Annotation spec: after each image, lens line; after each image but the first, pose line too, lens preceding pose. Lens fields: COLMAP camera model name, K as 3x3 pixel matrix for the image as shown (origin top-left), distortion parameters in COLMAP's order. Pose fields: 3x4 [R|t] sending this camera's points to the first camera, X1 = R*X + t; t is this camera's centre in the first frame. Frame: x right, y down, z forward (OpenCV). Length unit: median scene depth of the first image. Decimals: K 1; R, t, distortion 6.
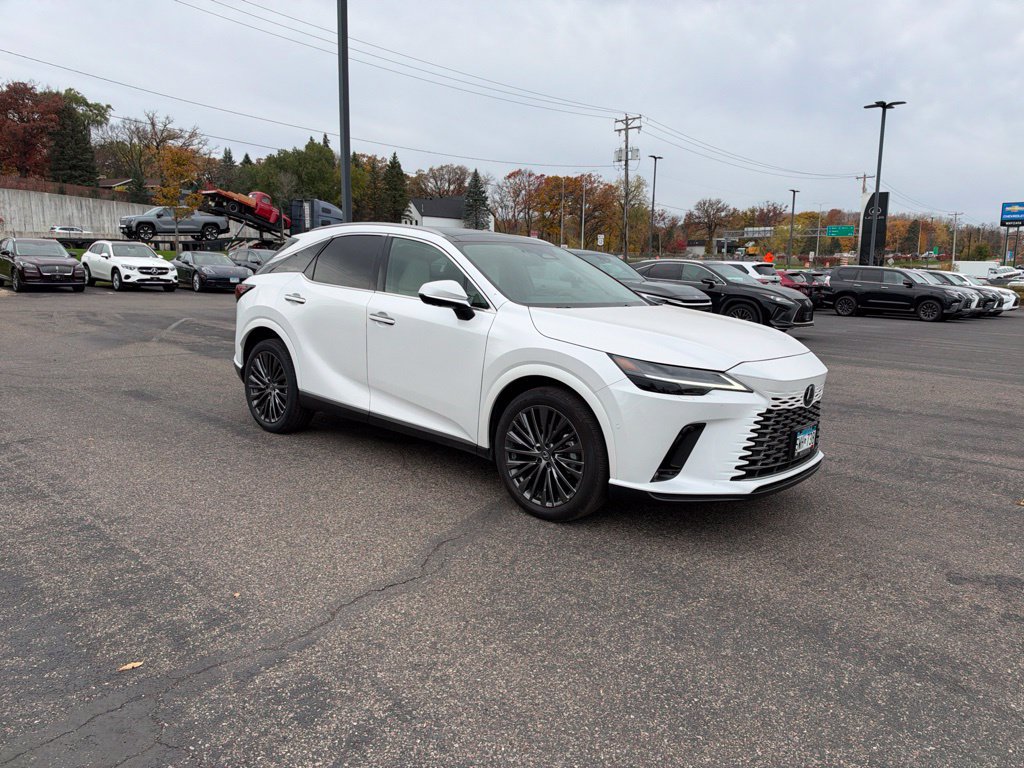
lens RADIAL K [[738.8, 0, 509.9], [0, 738.8, 396.7], [0, 0, 1]] dist [0.012654, -0.030833]
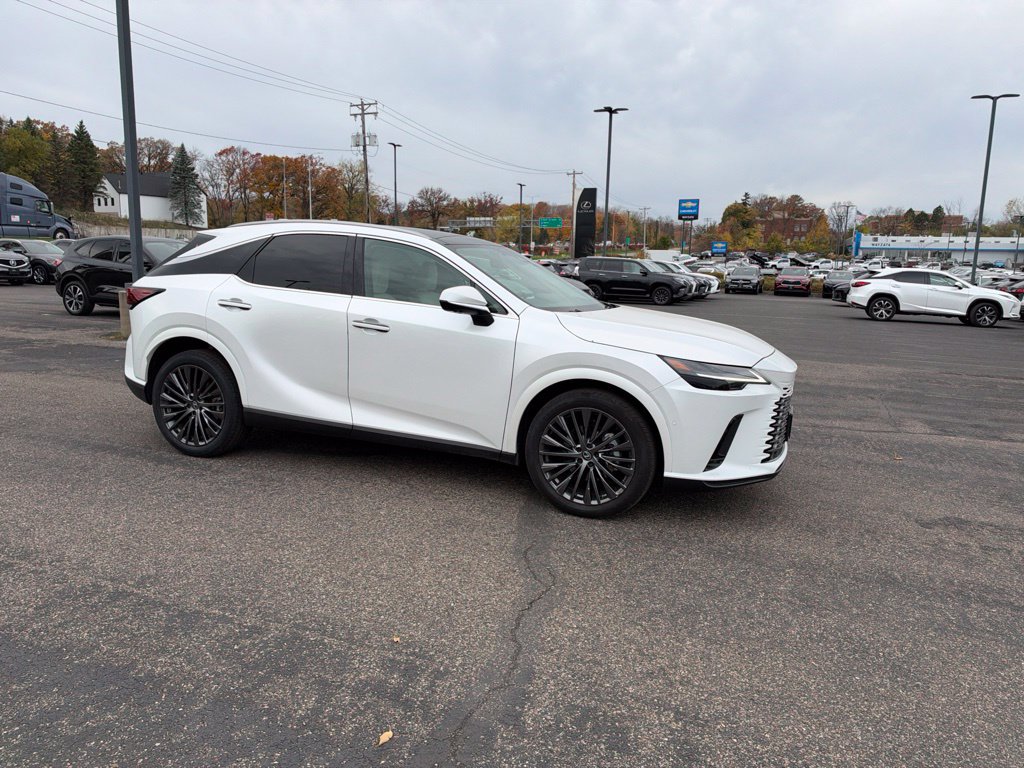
lens RADIAL K [[741.4, 0, 511.0], [0, 741.4, 385.2], [0, 0, 1]] dist [0.006352, -0.021820]
pose [[0.932560, -0.058948, 0.356170, -0.304530], [0.057545, 0.998237, 0.014544, -0.029670], [-0.356399, 0.006933, 0.934308, 0.048068]]
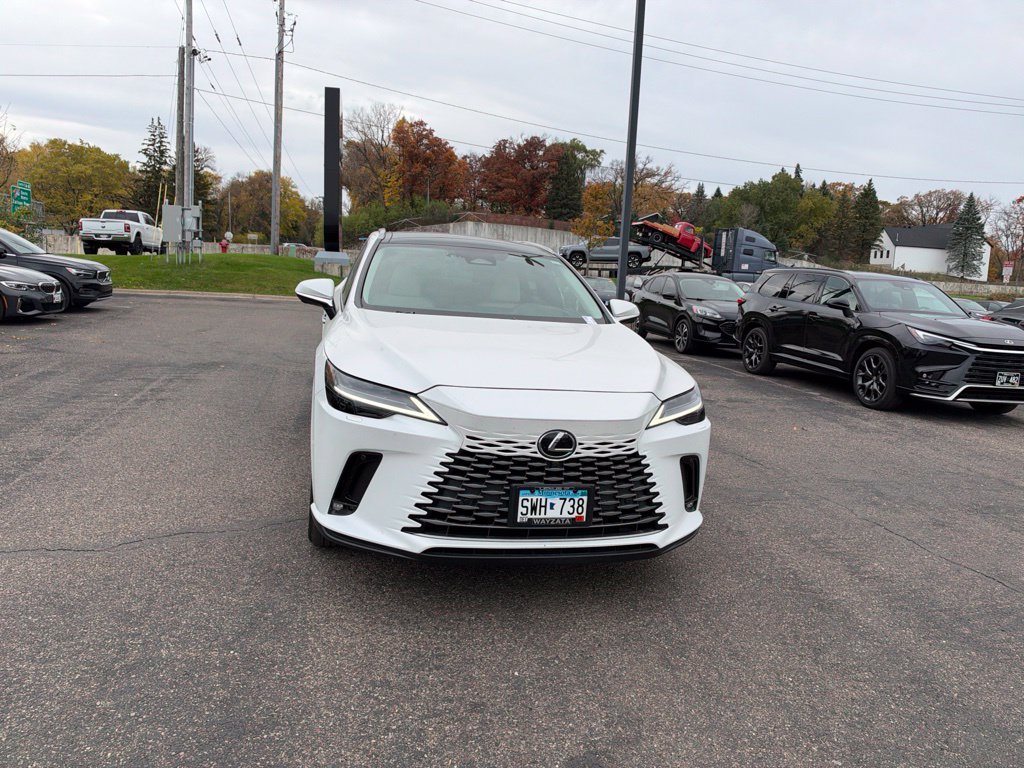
lens RADIAL K [[739.1, 0, 510.4], [0, 739.1, 371.4], [0, 0, 1]] dist [0.048086, -0.096084]
pose [[0.820460, 0.097309, -0.563361, 0.548735], [-0.138846, 0.989821, -0.031240, -0.031335], [0.554587, 0.103852, 0.825620, 0.260907]]
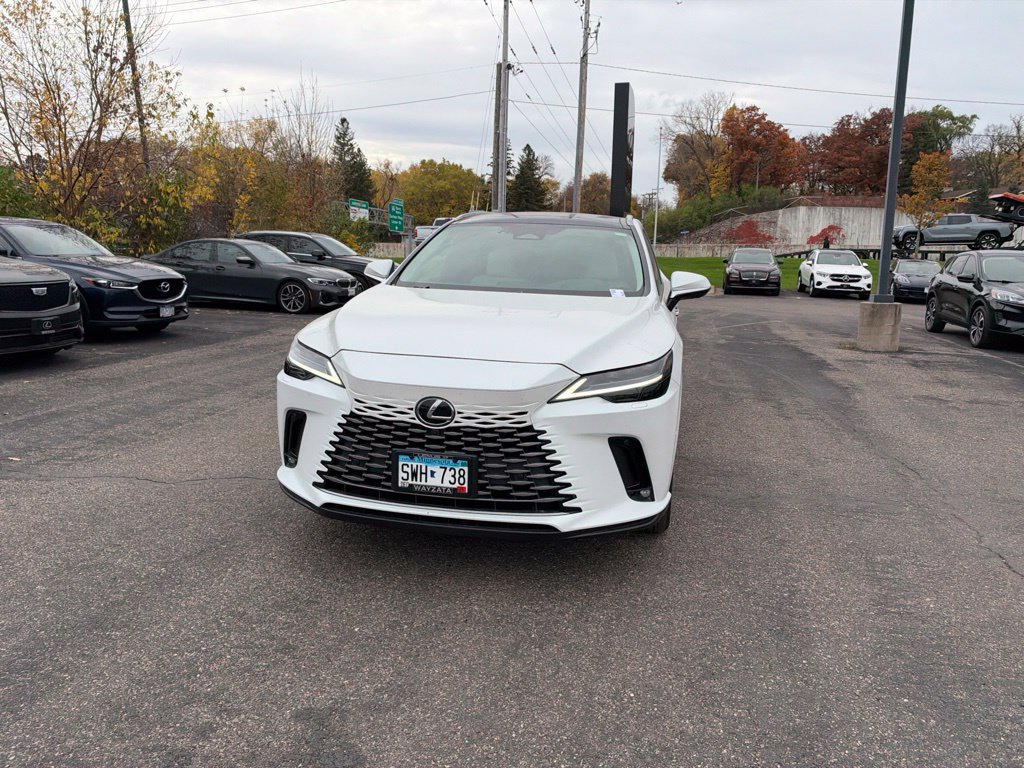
lens RADIAL K [[735.5, 0, 512.1], [0, 735.5, 376.9], [0, 0, 1]] dist [0.043754, -0.082737]
pose [[0.503324, 0.128701, -0.854459, 0.746801], [-0.165895, 0.984843, 0.050619, -0.059598], [0.848023, 0.116273, 0.517046, 0.492975]]
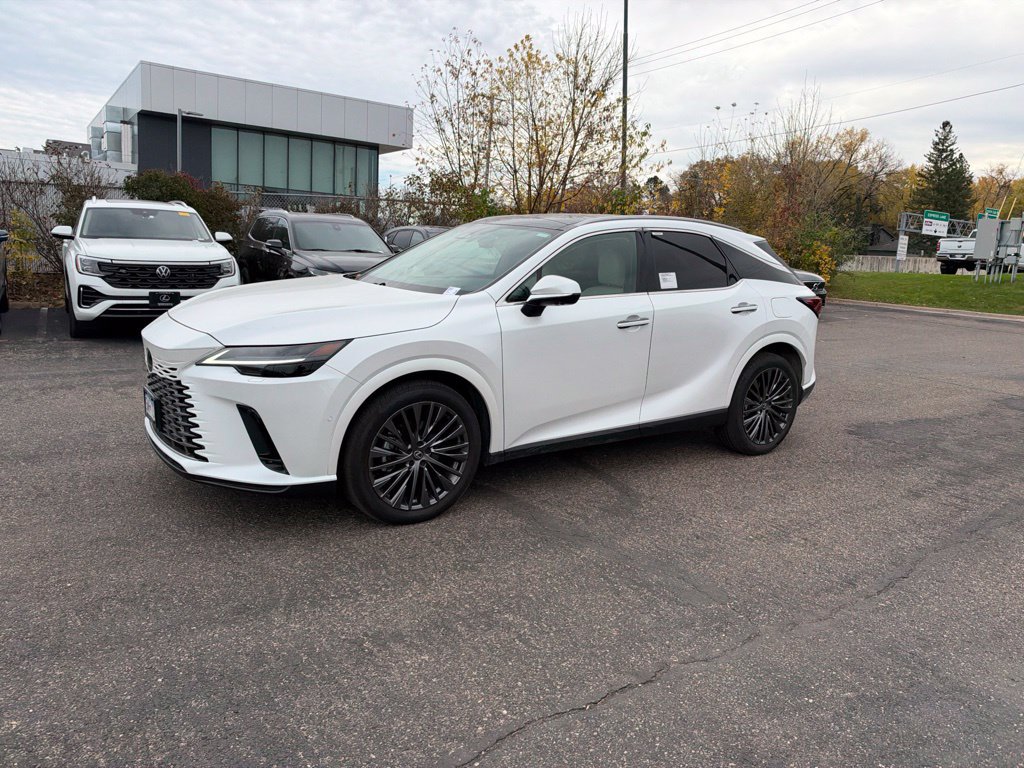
lens RADIAL K [[735.5, 0, 512.1], [0, 735.5, 376.9], [0, 0, 1]] dist [0.043754, -0.082737]
pose [[-0.216529, 0.134196, -0.967009, 0.866348], [-0.229465, 0.955764, 0.184016, -0.185419], [0.948926, 0.261739, -0.176157, 1.147393]]
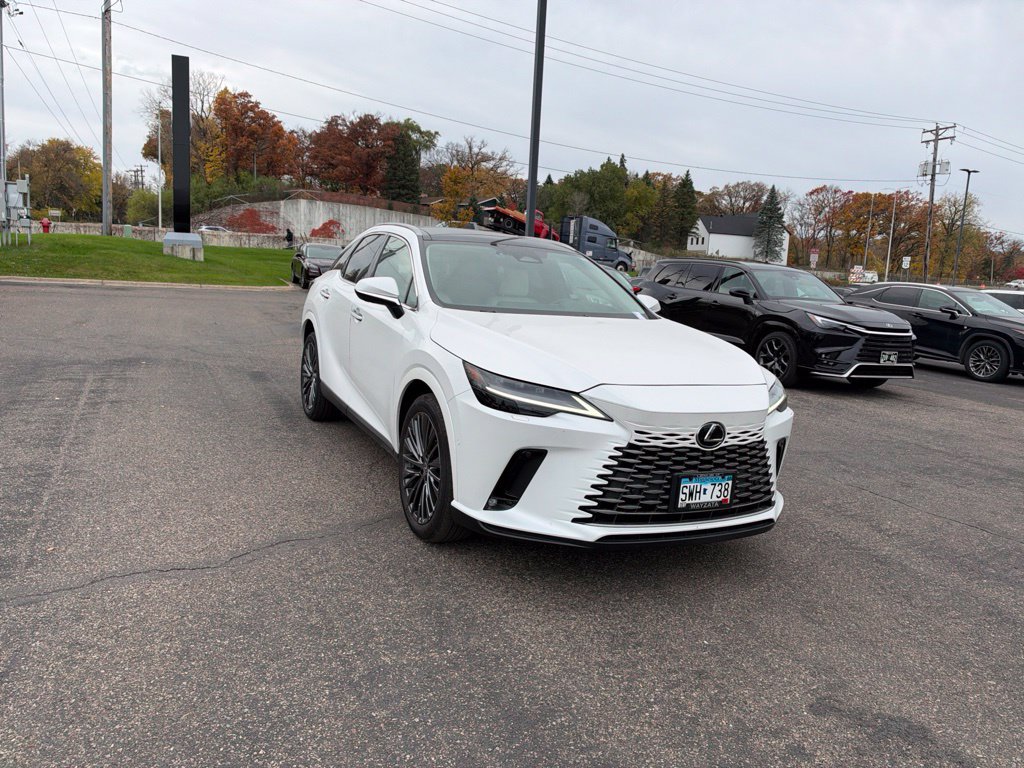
lens RADIAL K [[737.5, 0, 510.9], [0, 737.5, 380.7], [0, 0, 1]] dist [0.049882, -0.095629]
pose [[0.926421, 0.090966, -0.365336, 0.350230], [-0.106831, 0.994002, -0.023403, -0.013039], [0.361015, 0.060710, 0.930582, 0.123178]]
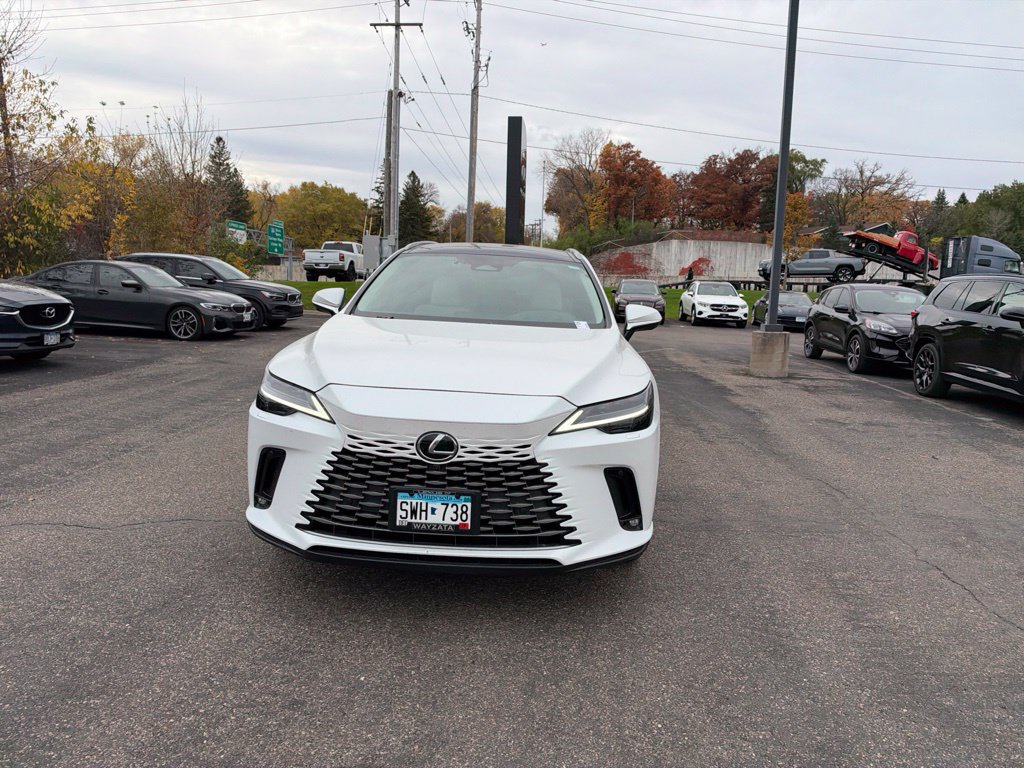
lens RADIAL K [[735.5, 0, 512.1], [0, 735.5, 376.9], [0, 0, 1]] dist [0.043754, -0.082737]
pose [[0.631540, 0.095068, -0.769493, 0.698482], [-0.160382, 0.987007, -0.009688, -0.051222], [0.758575, 0.129531, 0.638581, 0.428430]]
